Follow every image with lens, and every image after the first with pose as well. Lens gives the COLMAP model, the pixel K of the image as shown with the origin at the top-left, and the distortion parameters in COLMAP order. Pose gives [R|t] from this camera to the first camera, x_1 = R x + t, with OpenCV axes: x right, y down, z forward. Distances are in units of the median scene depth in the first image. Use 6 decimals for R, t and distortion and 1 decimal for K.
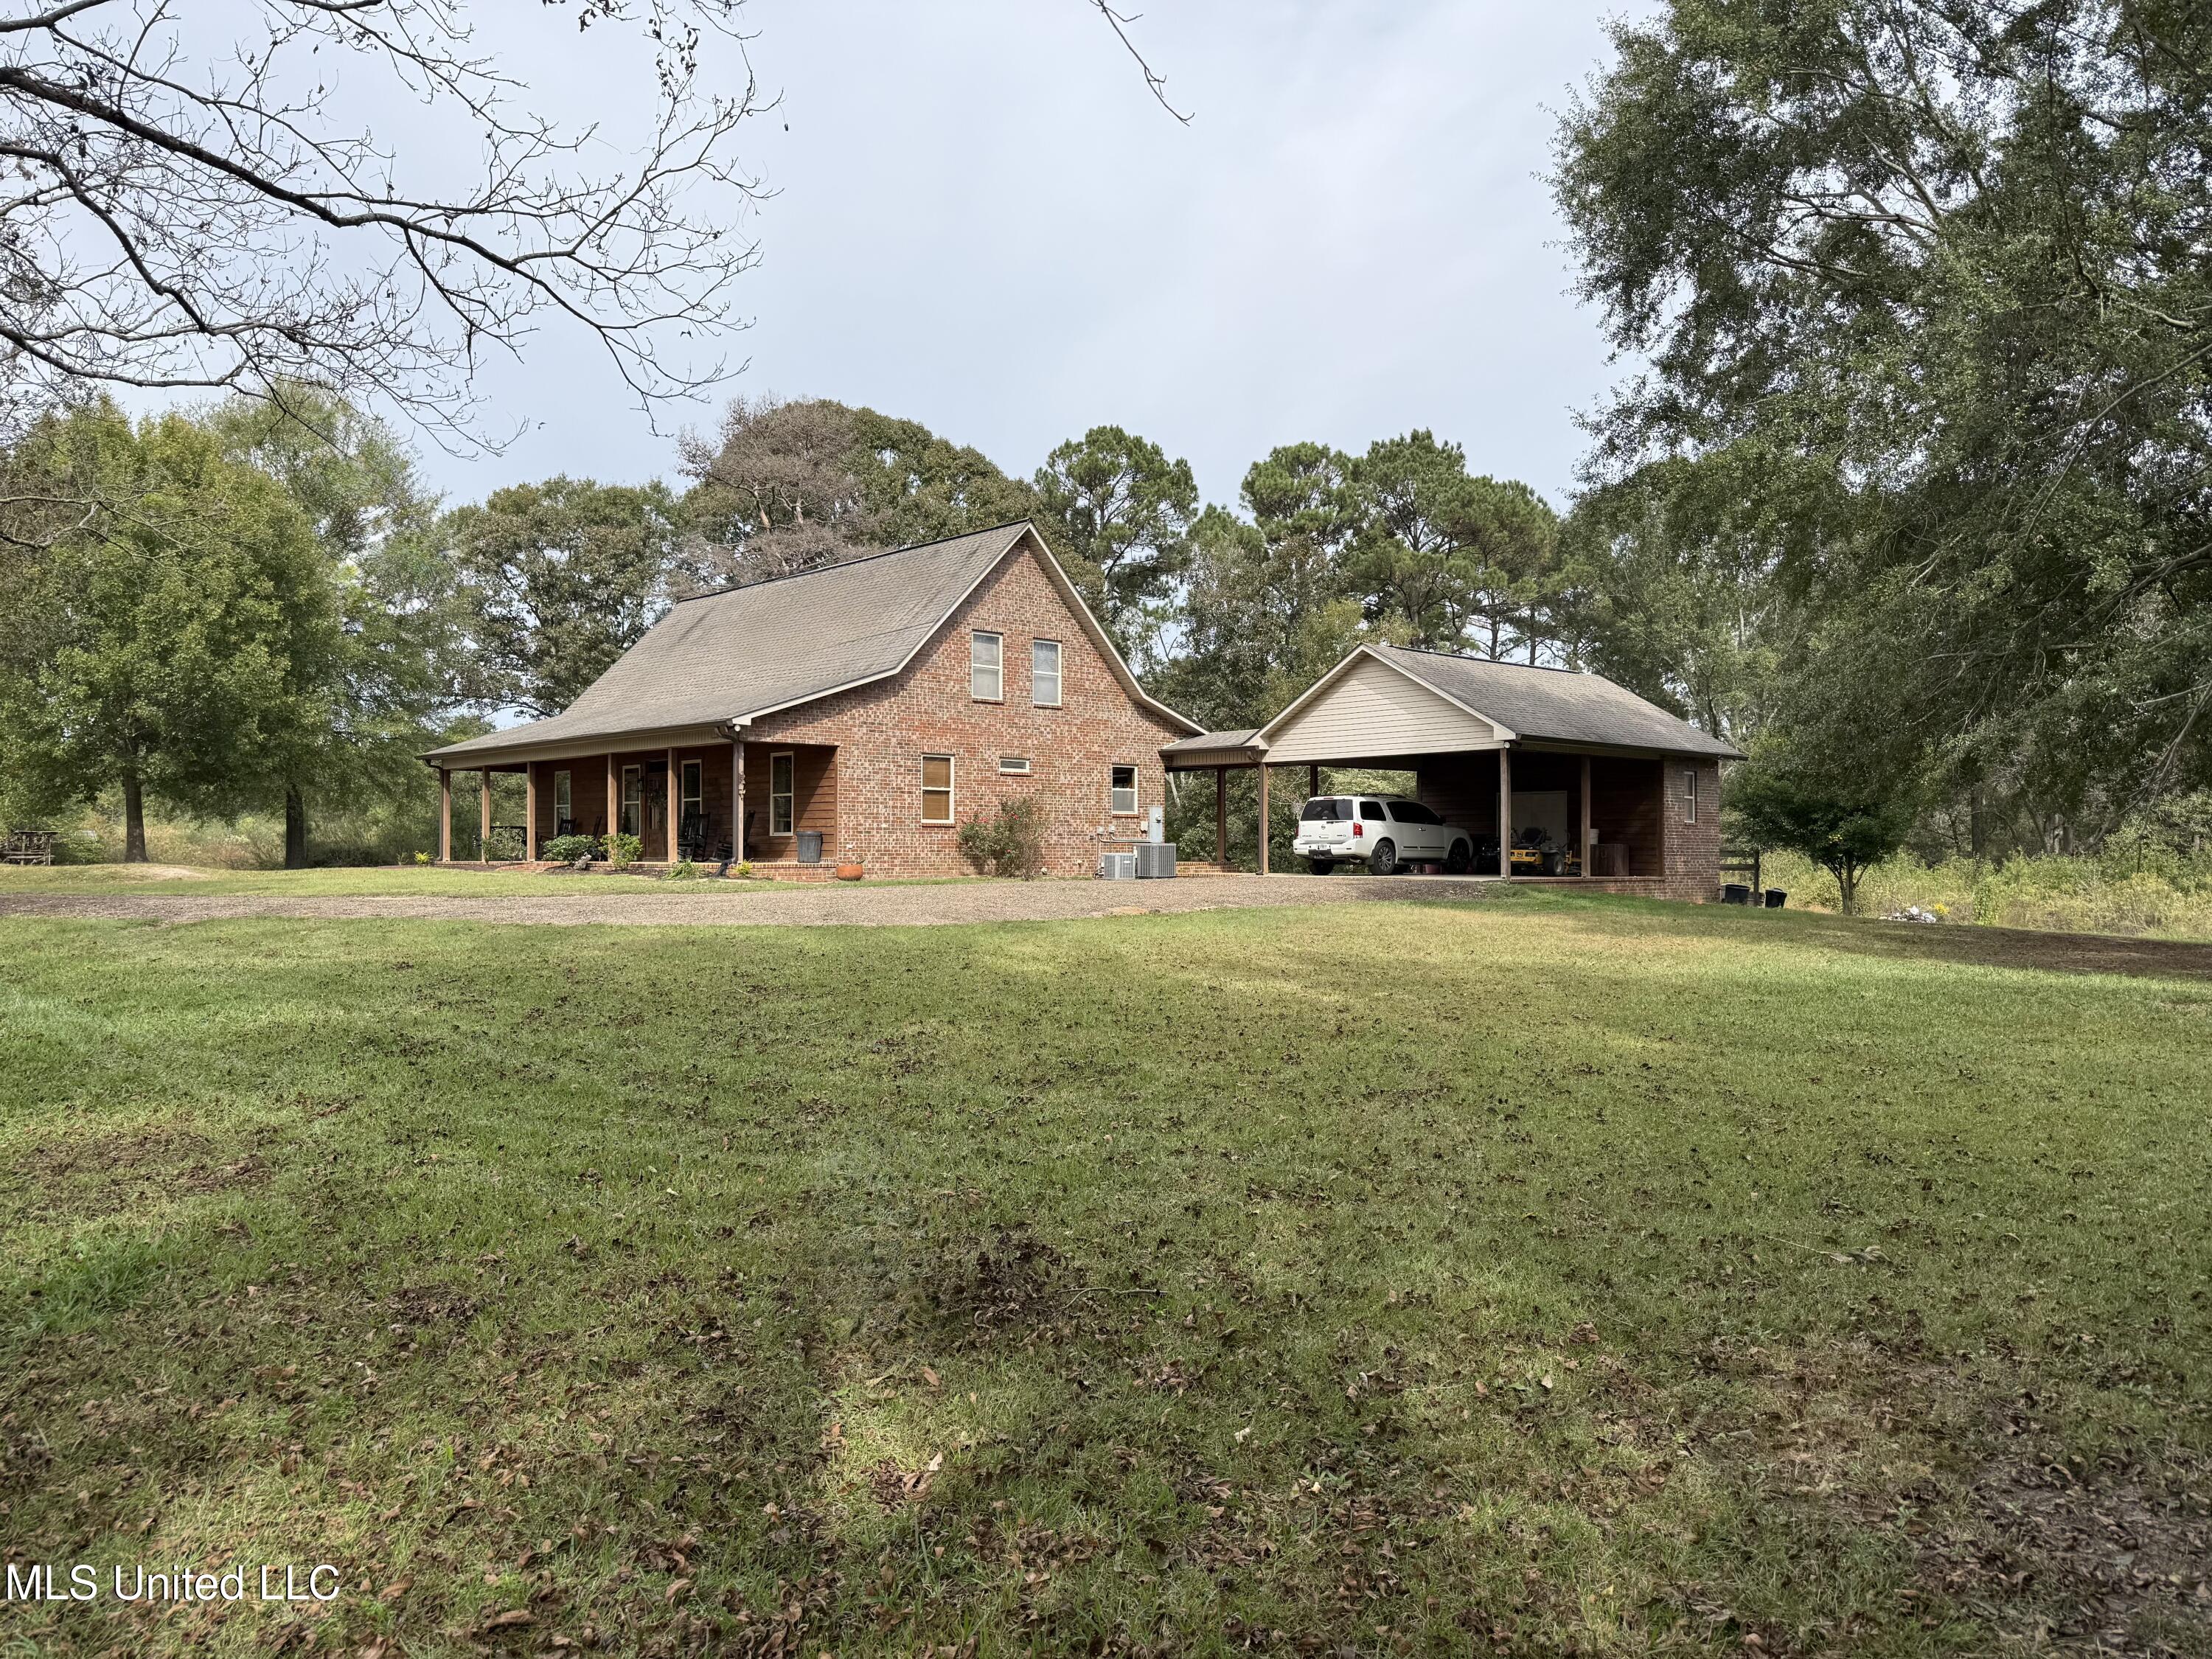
lens RADIAL K [[1541.2, 0, 1102.5], [0, 1541.2, 830.4], [0, 0, 1]] dist [0.047742, -0.071328]
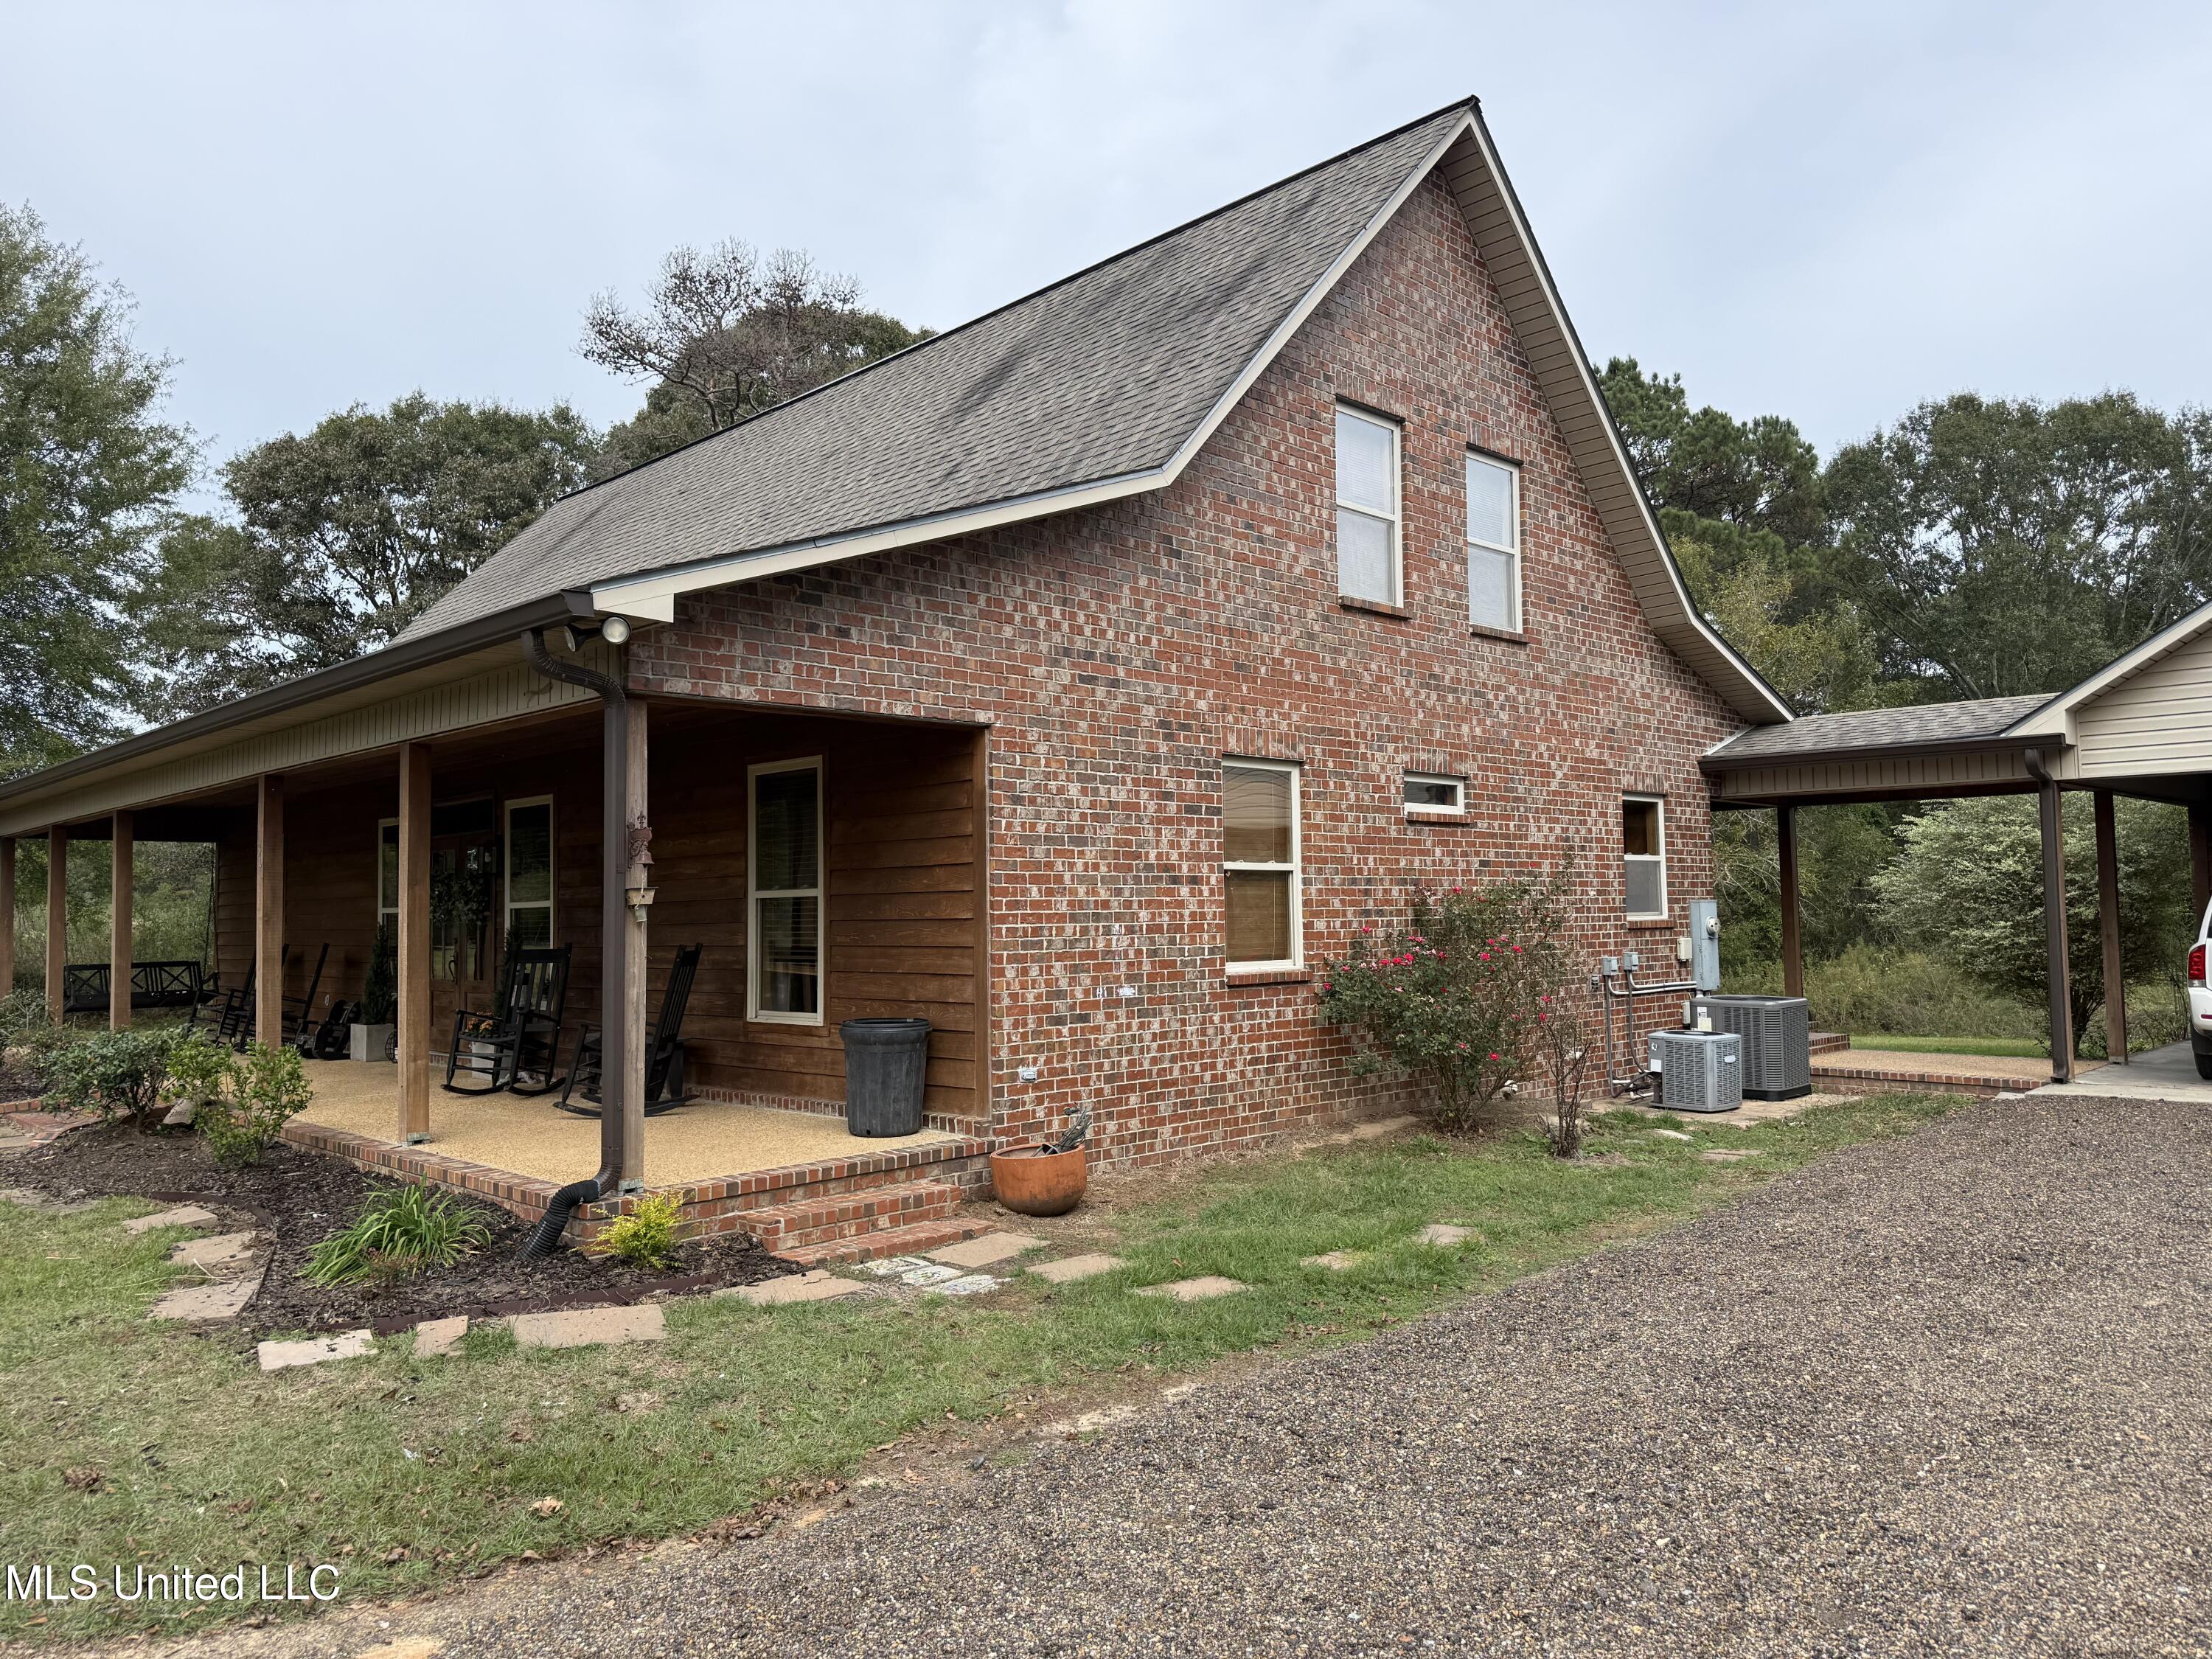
lens RADIAL K [[1541.2, 0, 1095.2], [0, 1541.2, 822.5], [0, 0, 1]] dist [0.047742, -0.071328]
pose [[0.999695, -0.016372, 0.018492, -0.141124], [0.017214, 0.998779, -0.046301, -0.020734], [-0.017711, 0.046605, 0.998756, 0.643474]]
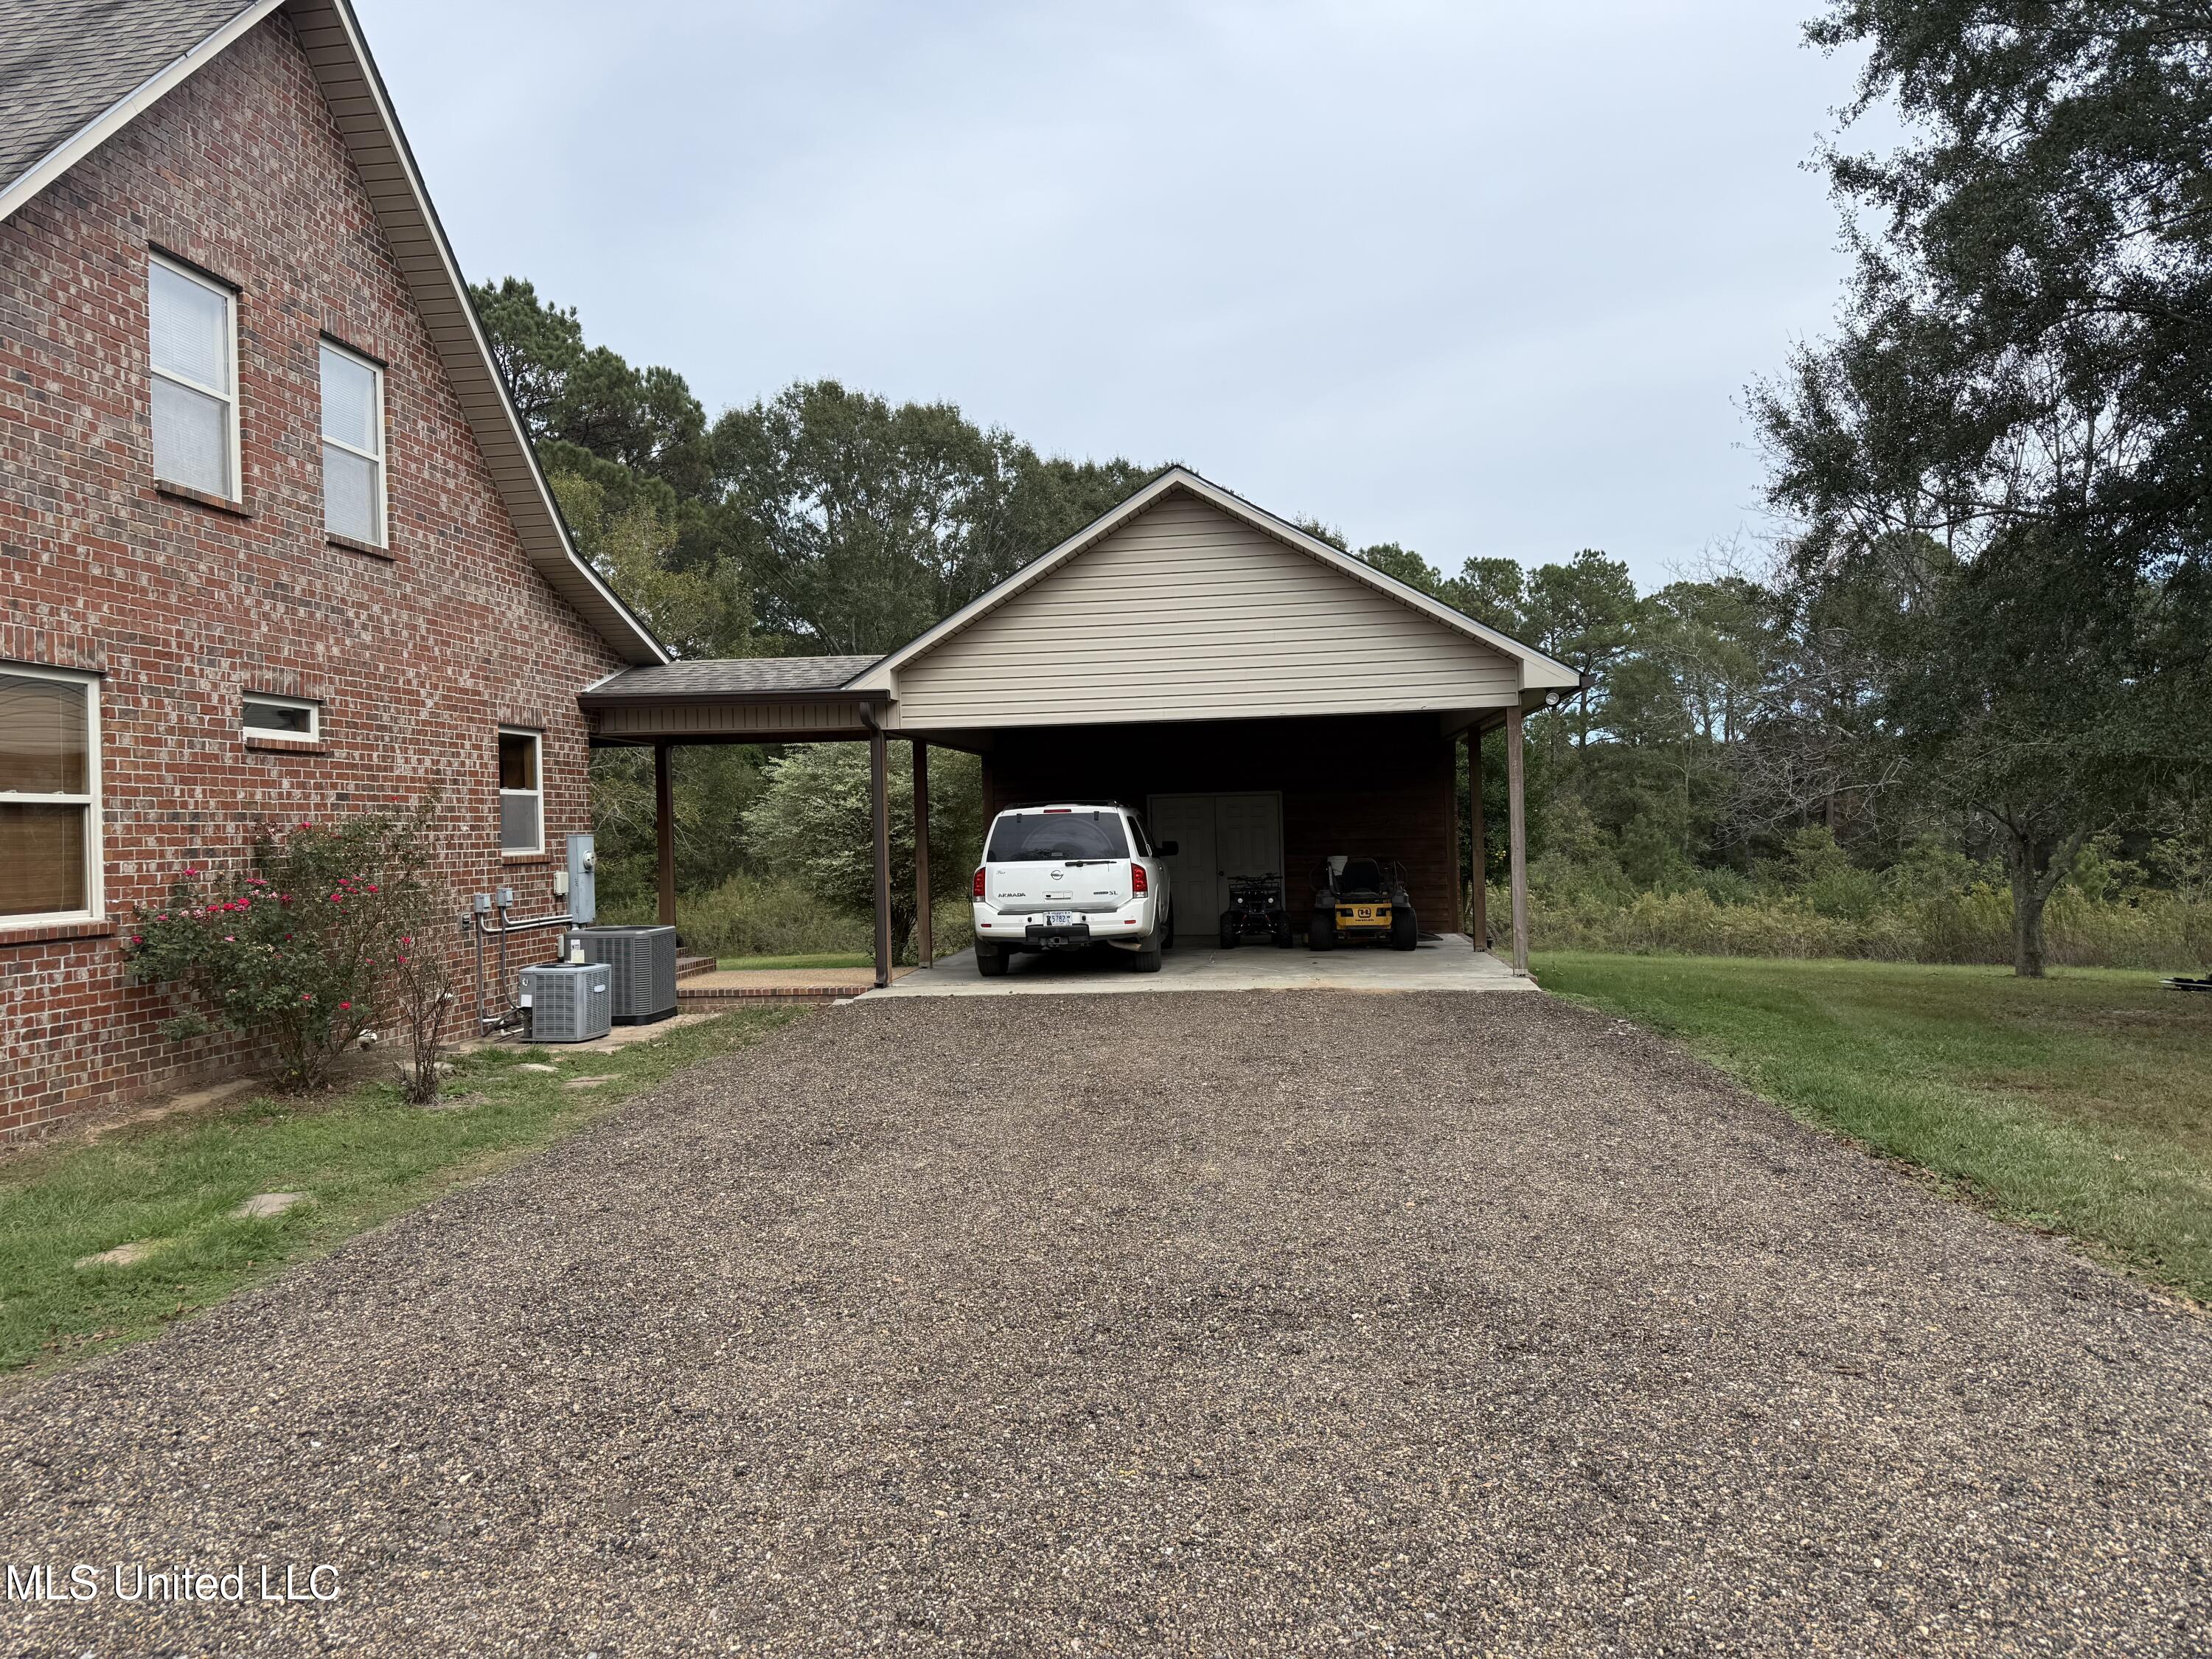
lens RADIAL K [[1541.2, 0, 1119.3], [0, 1541.2, 824.1], [0, 0, 1]] dist [0.047742, -0.071328]
pose [[0.754781, -0.019538, 0.655686, -0.136259], [0.018165, 0.999796, 0.008882, -0.020349], [-0.655725, 0.005206, 0.754982, 0.642404]]
